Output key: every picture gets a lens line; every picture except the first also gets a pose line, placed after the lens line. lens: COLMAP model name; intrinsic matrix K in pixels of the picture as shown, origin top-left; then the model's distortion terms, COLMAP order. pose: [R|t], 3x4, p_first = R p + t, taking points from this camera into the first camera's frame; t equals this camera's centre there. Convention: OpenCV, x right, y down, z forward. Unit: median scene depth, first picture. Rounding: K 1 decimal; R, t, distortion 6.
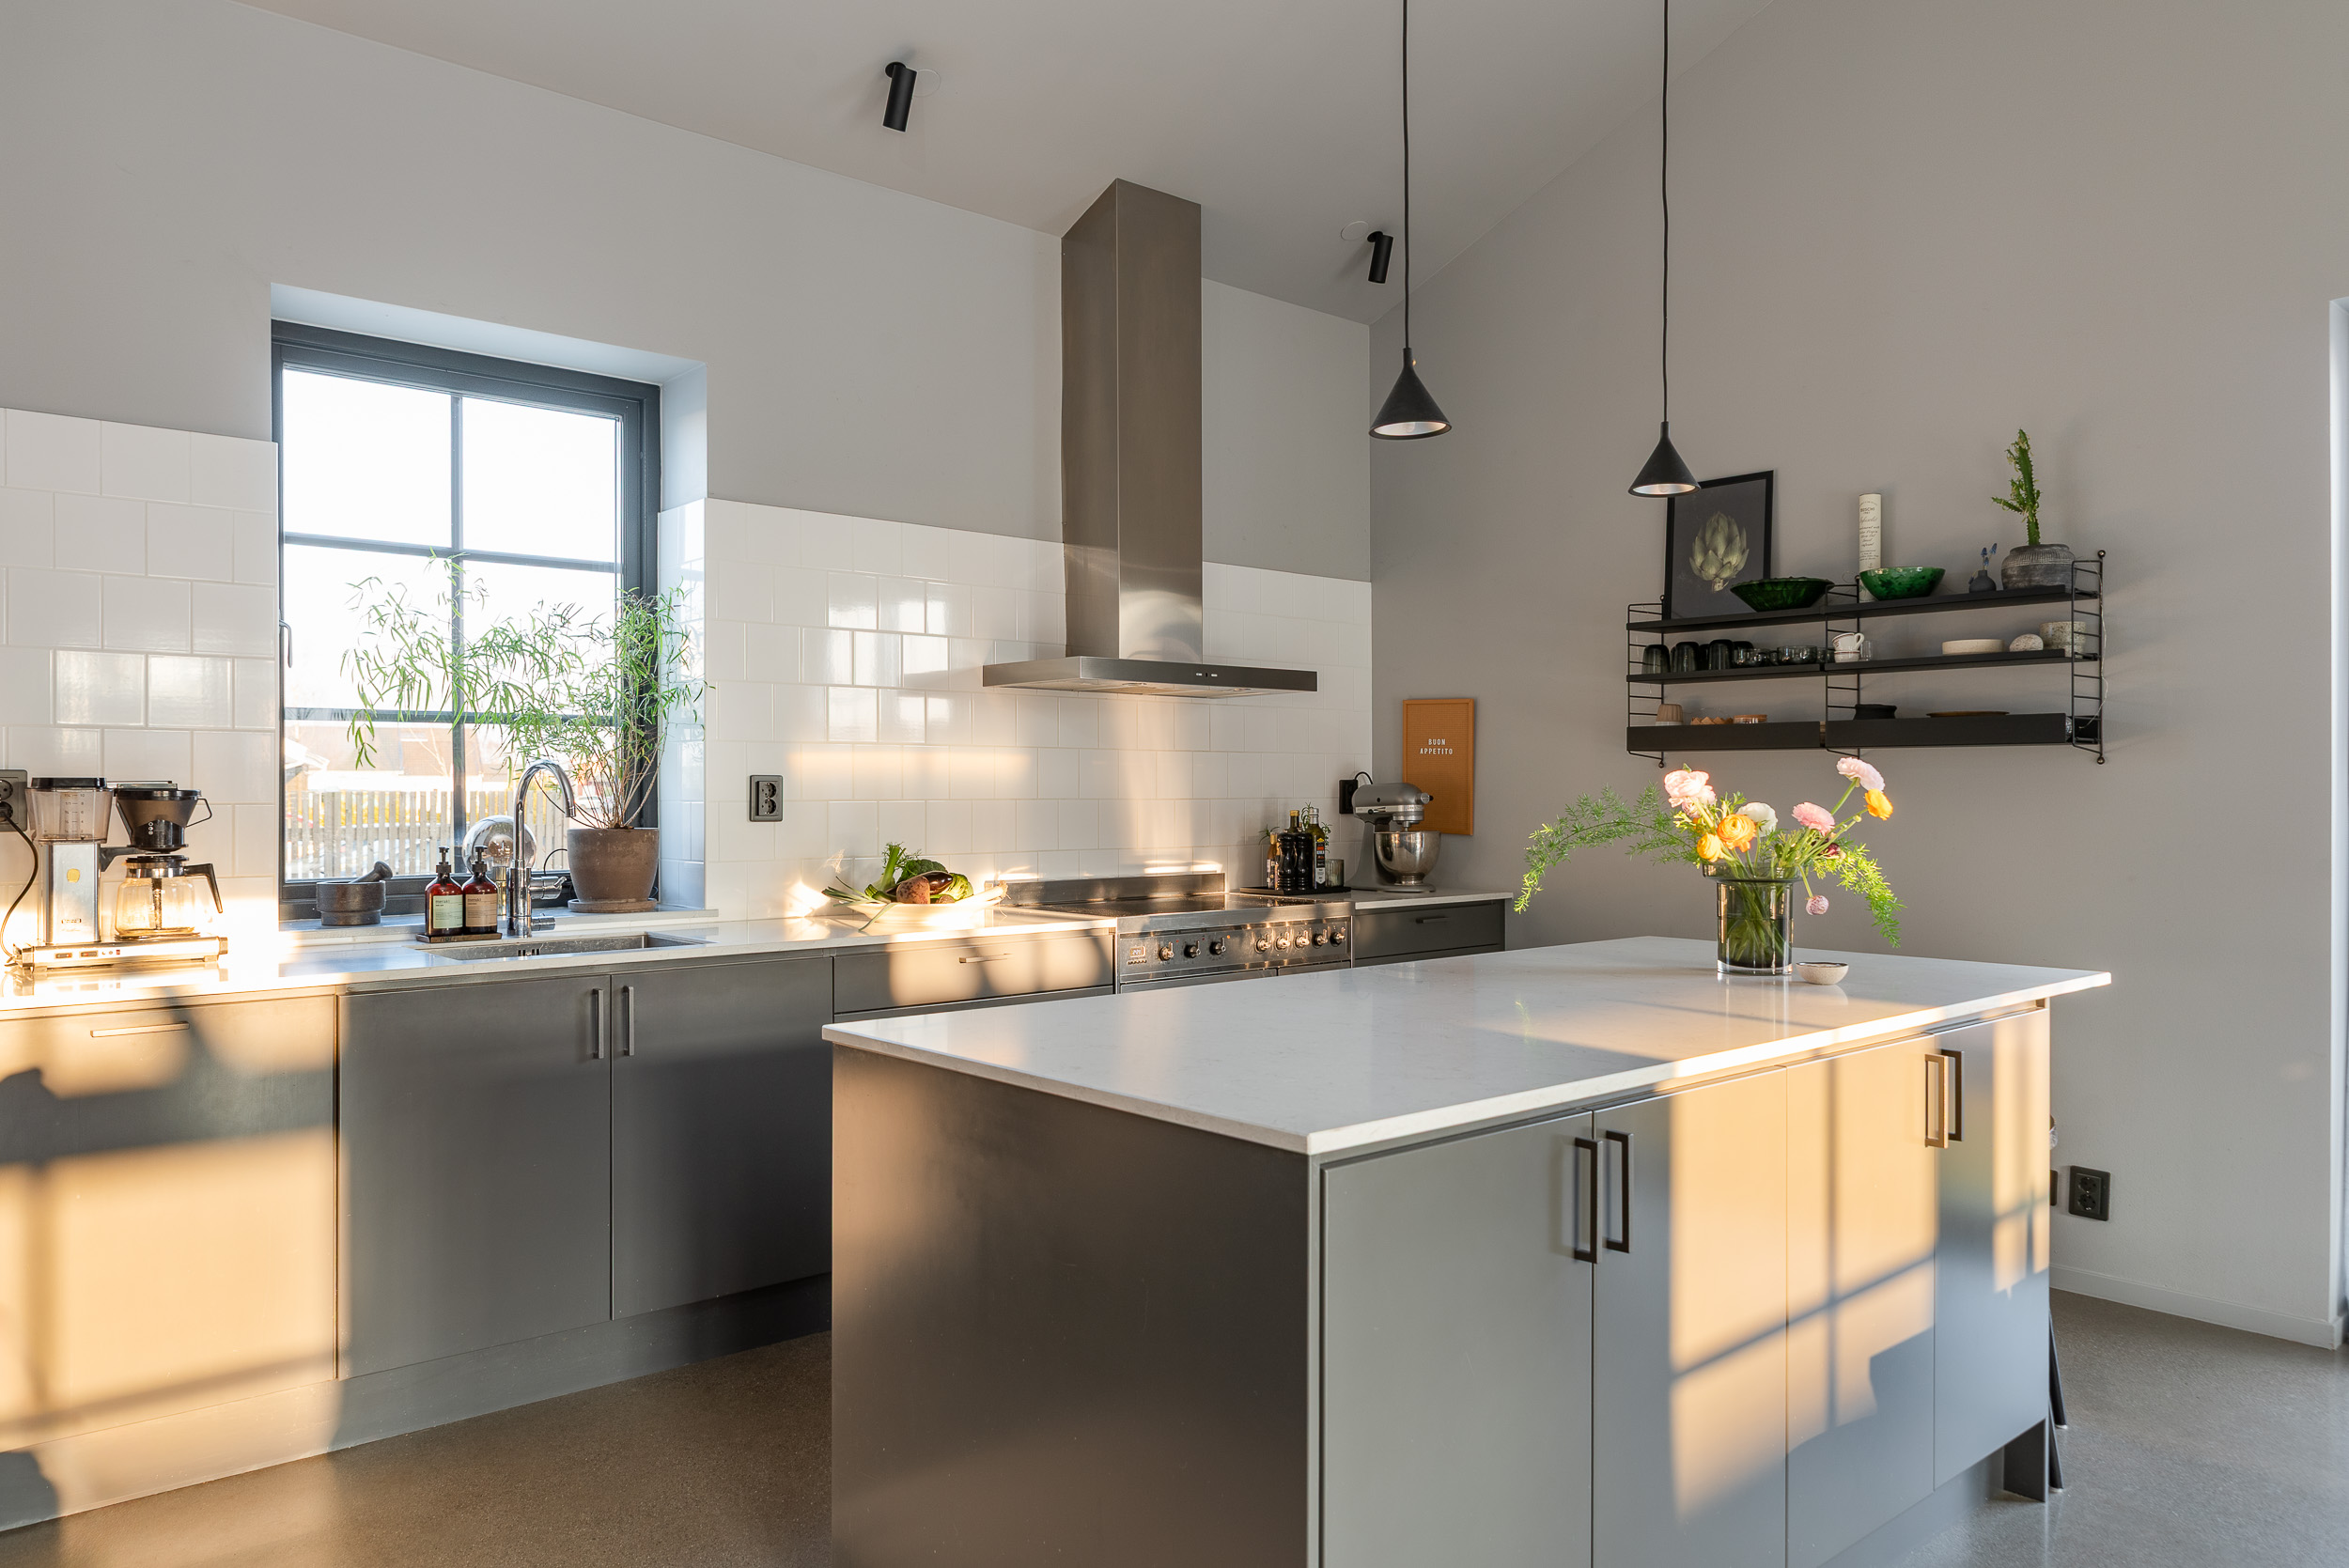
lens RADIAL K [[1646.7, 0, 1178.0], [0, 1646.7, 816.3], [0, 0, 1]] dist [-0.000406, -0.000313]
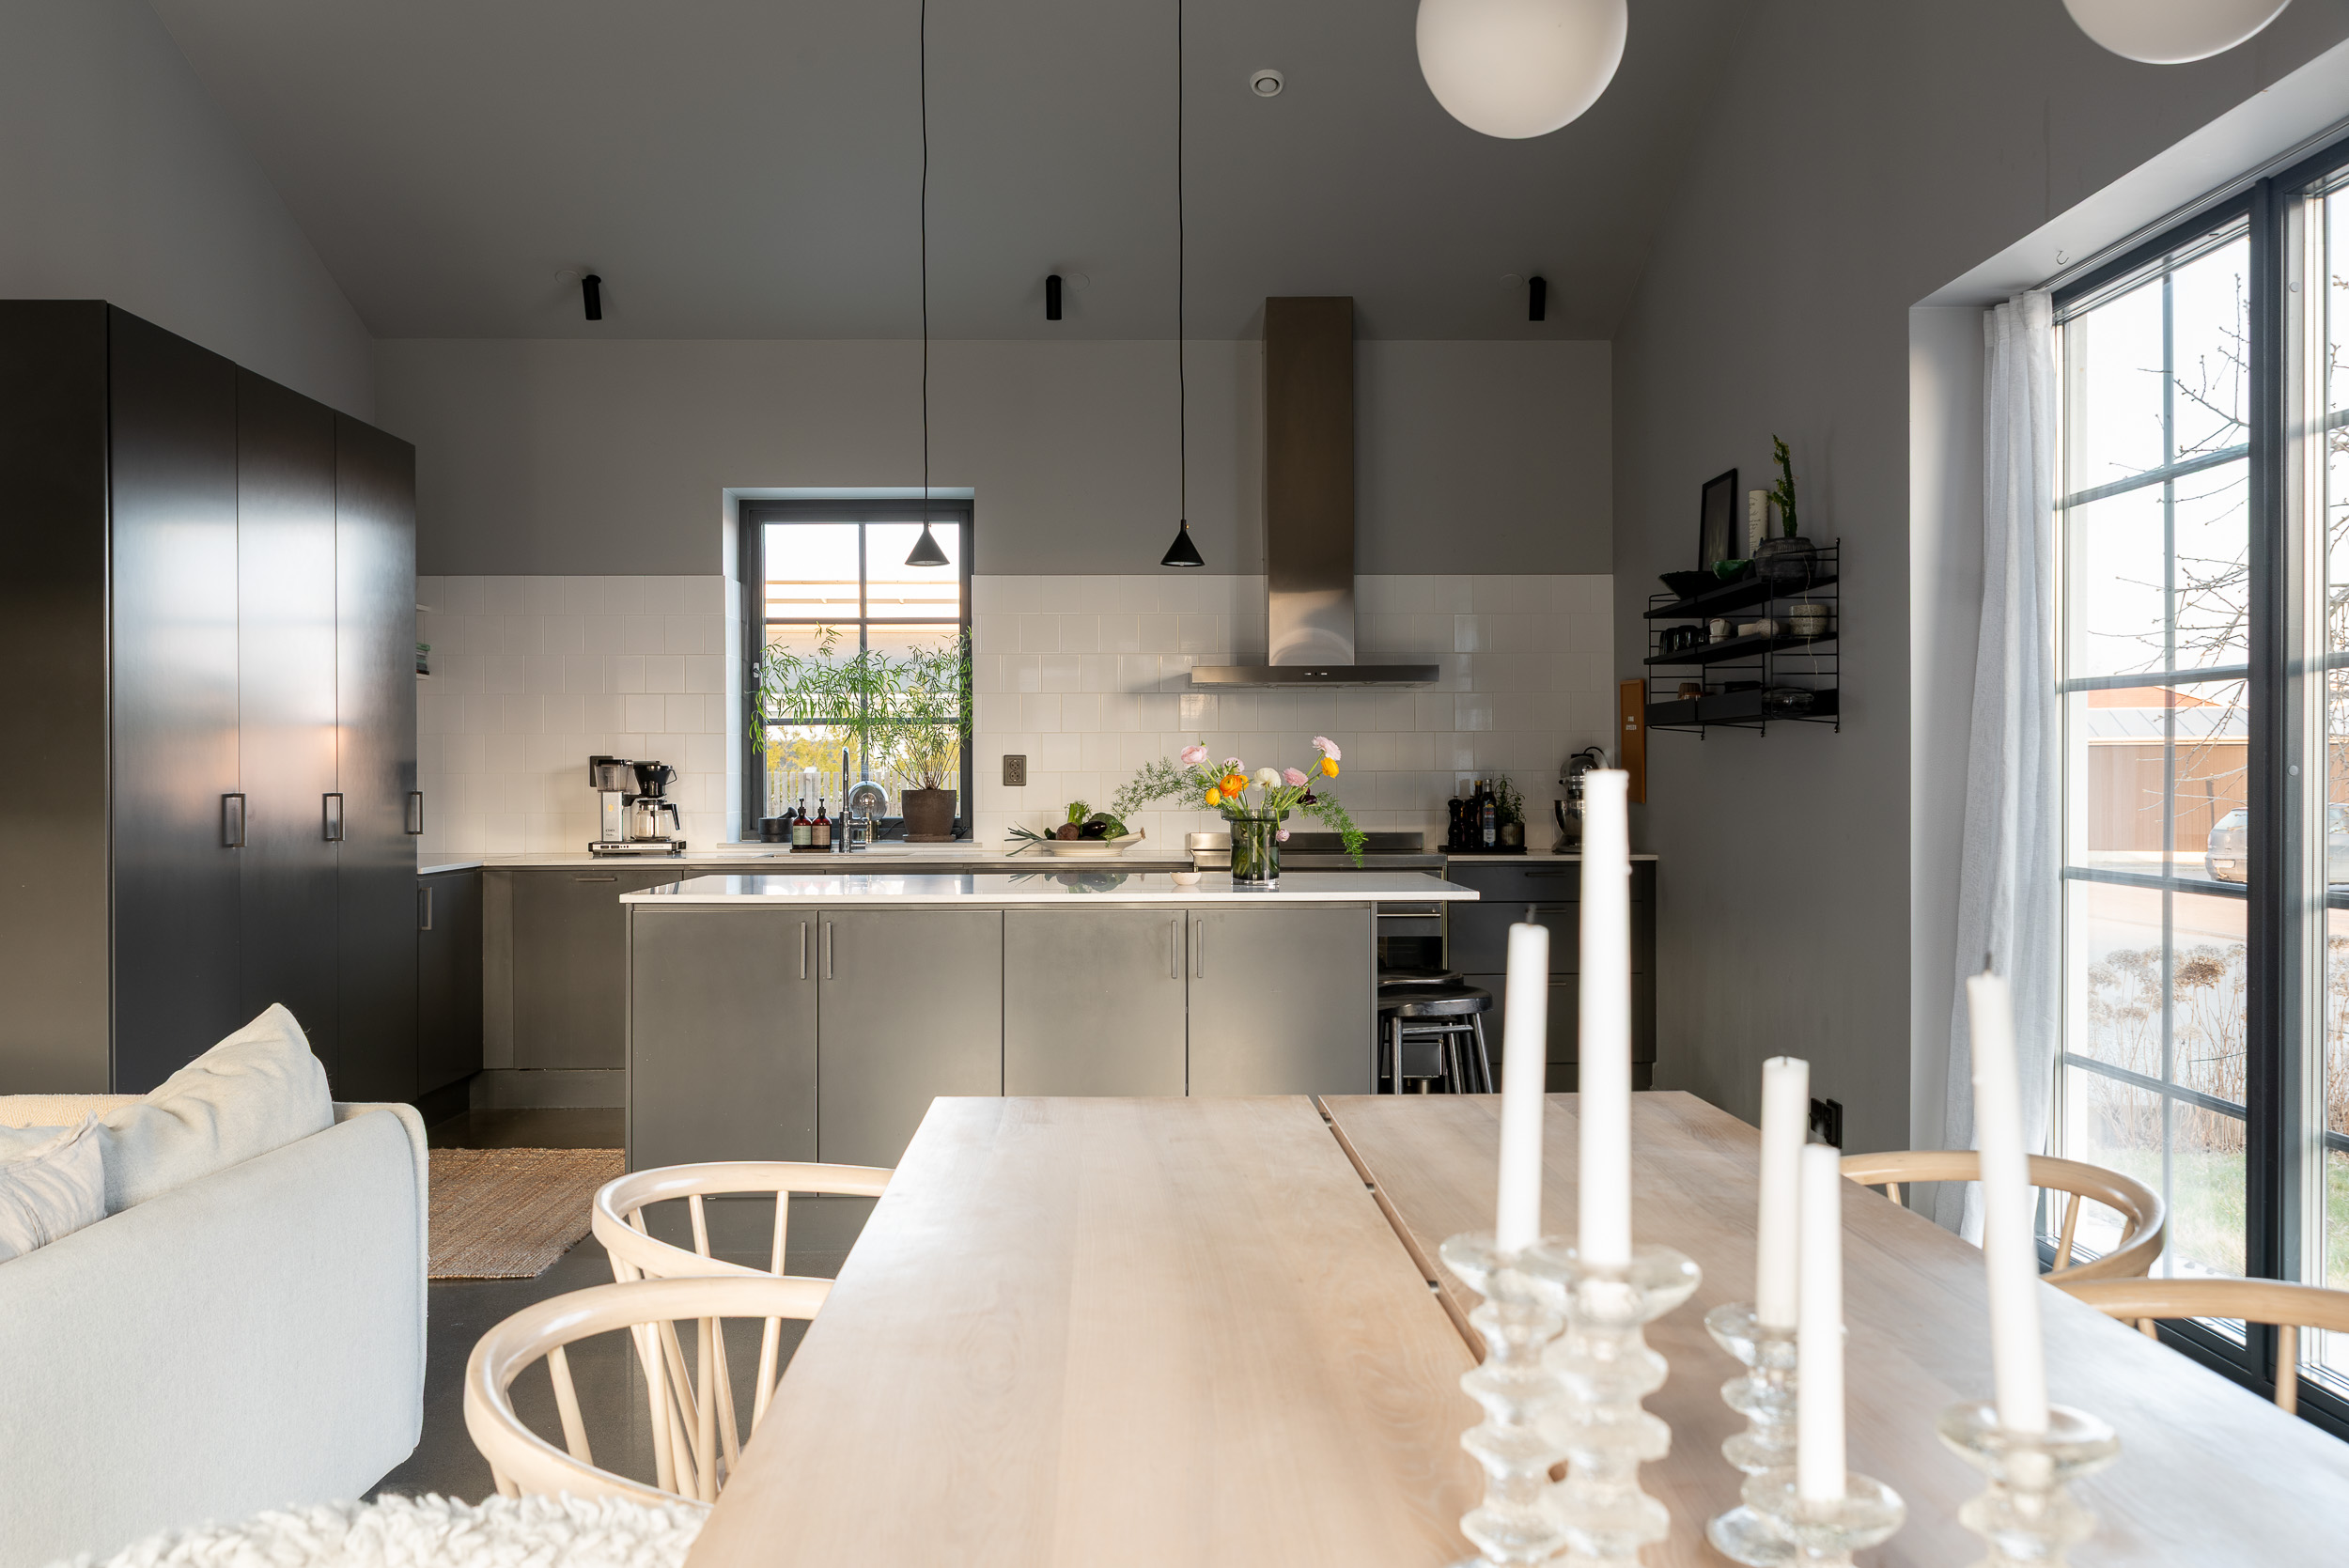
lens RADIAL K [[1953.4, 0, 1102.5], [0, 1953.4, 826.5], [0, 0, 1]] dist [0.000634, 0.001668]
pose [[0.748861, 0.014876, -0.662560, 1.031120], [-0.006718, 0.999867, 0.014856, 0.014219], [0.662693, -0.006674, 0.748862, -0.295328]]
